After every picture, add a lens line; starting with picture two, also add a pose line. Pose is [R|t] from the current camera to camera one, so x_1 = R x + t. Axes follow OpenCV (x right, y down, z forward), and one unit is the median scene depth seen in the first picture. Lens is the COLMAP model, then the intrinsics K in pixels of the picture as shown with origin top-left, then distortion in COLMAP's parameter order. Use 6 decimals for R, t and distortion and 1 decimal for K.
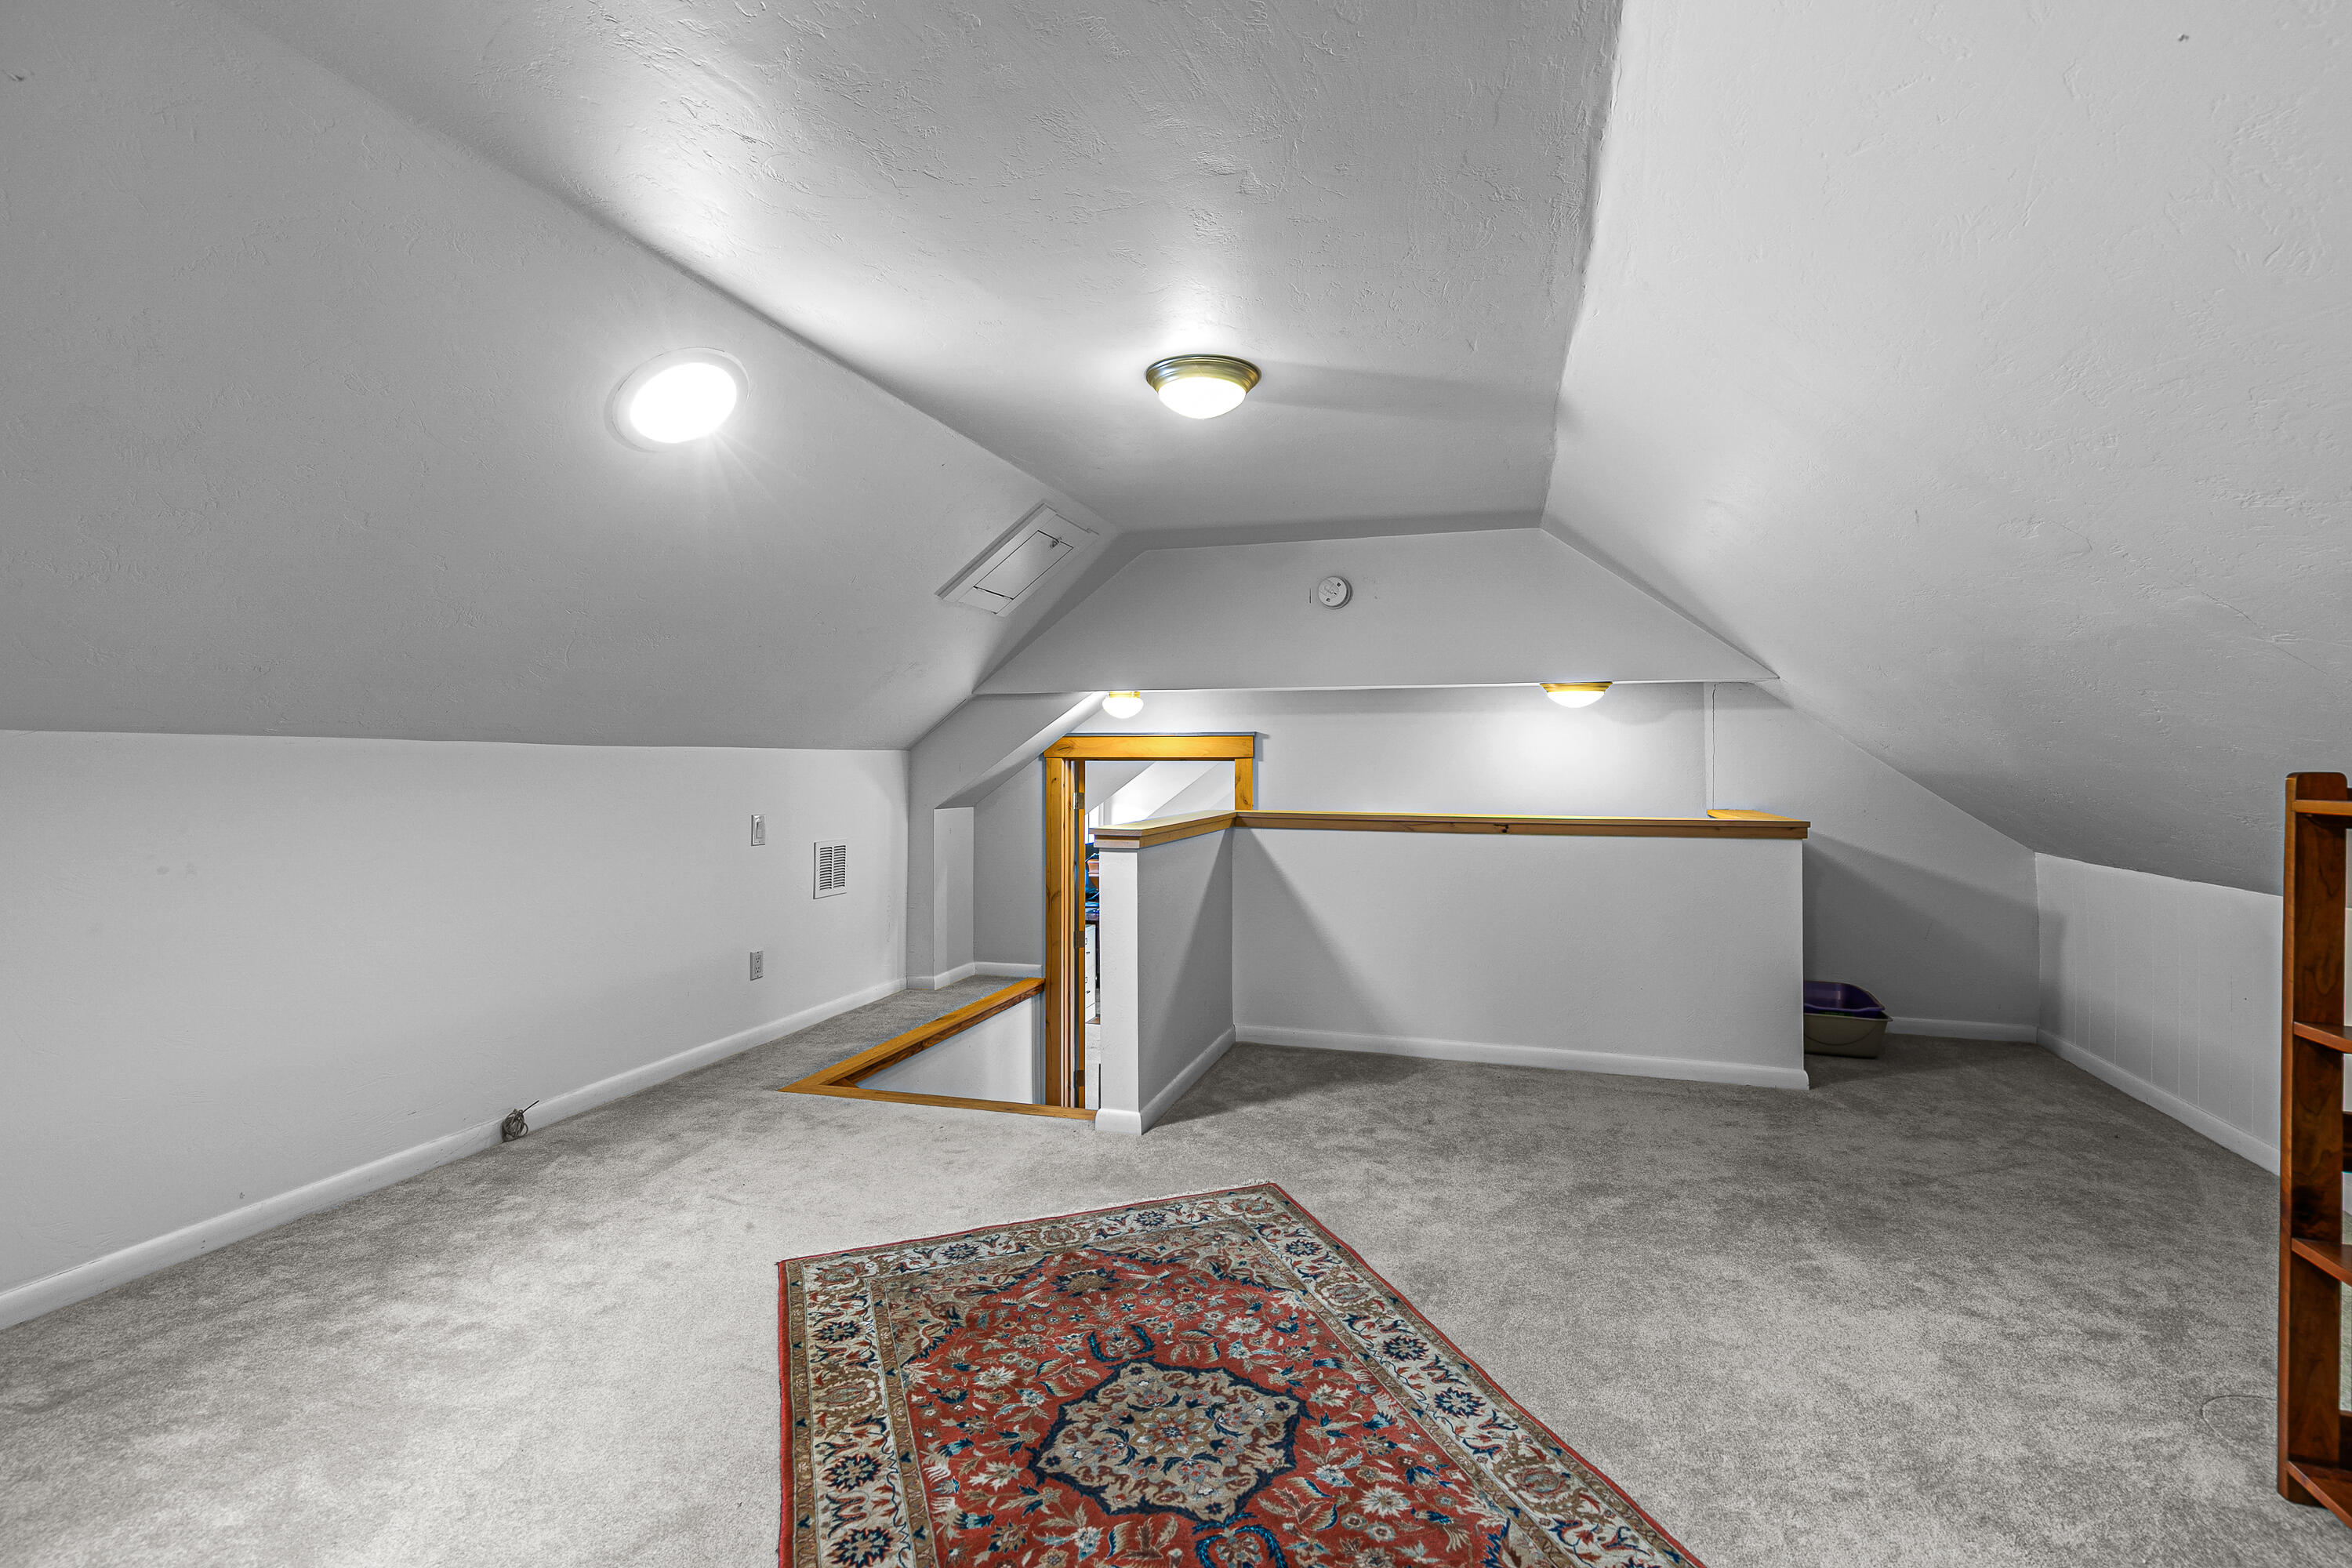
lens RADIAL K [[1073.6, 0, 1177.1], [0, 1073.6, 777.7], [0, 0, 1]] dist [0.007767, -0.001311]
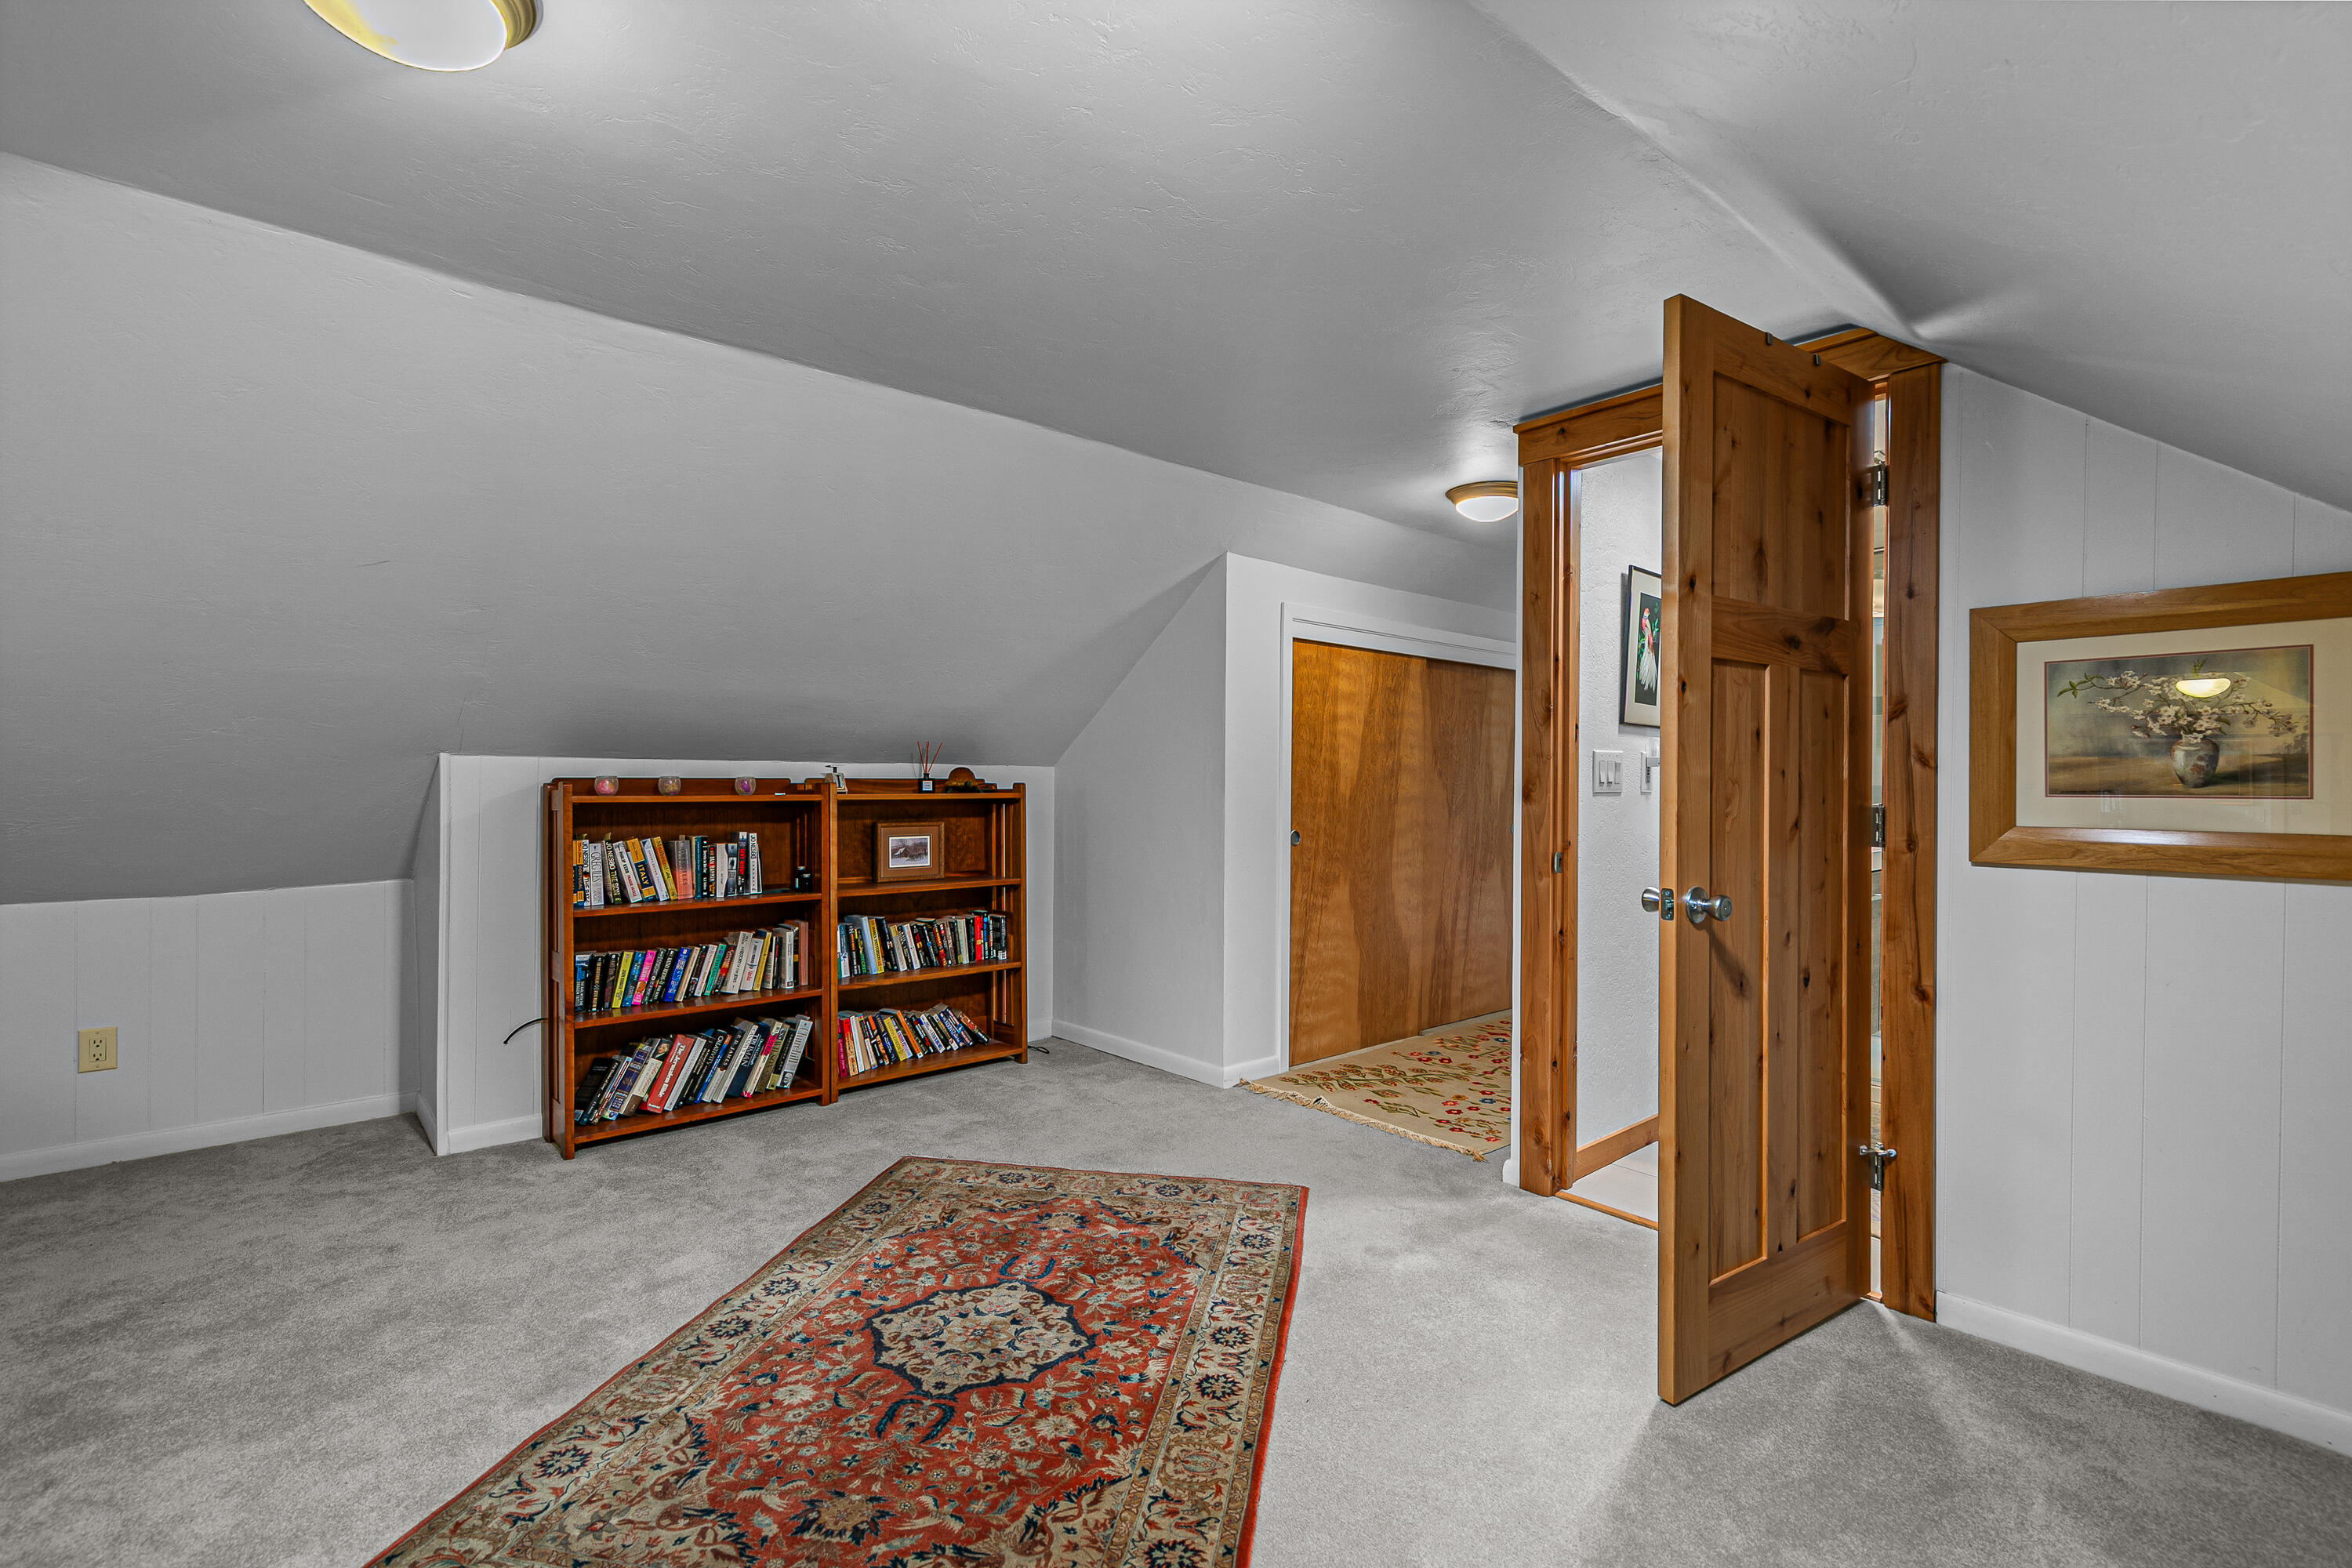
lens RADIAL K [[1073.6, 0, 1176.5], [0, 1073.6, 783.4], [0, 0, 1]] dist [0.007767, -0.001311]
pose [[-0.857047, -0.003343, 0.515227, -0.807840], [0.003851, 0.999909, 0.012894, -0.025529], [-0.515223, 0.013035, -0.856957, 1.891002]]
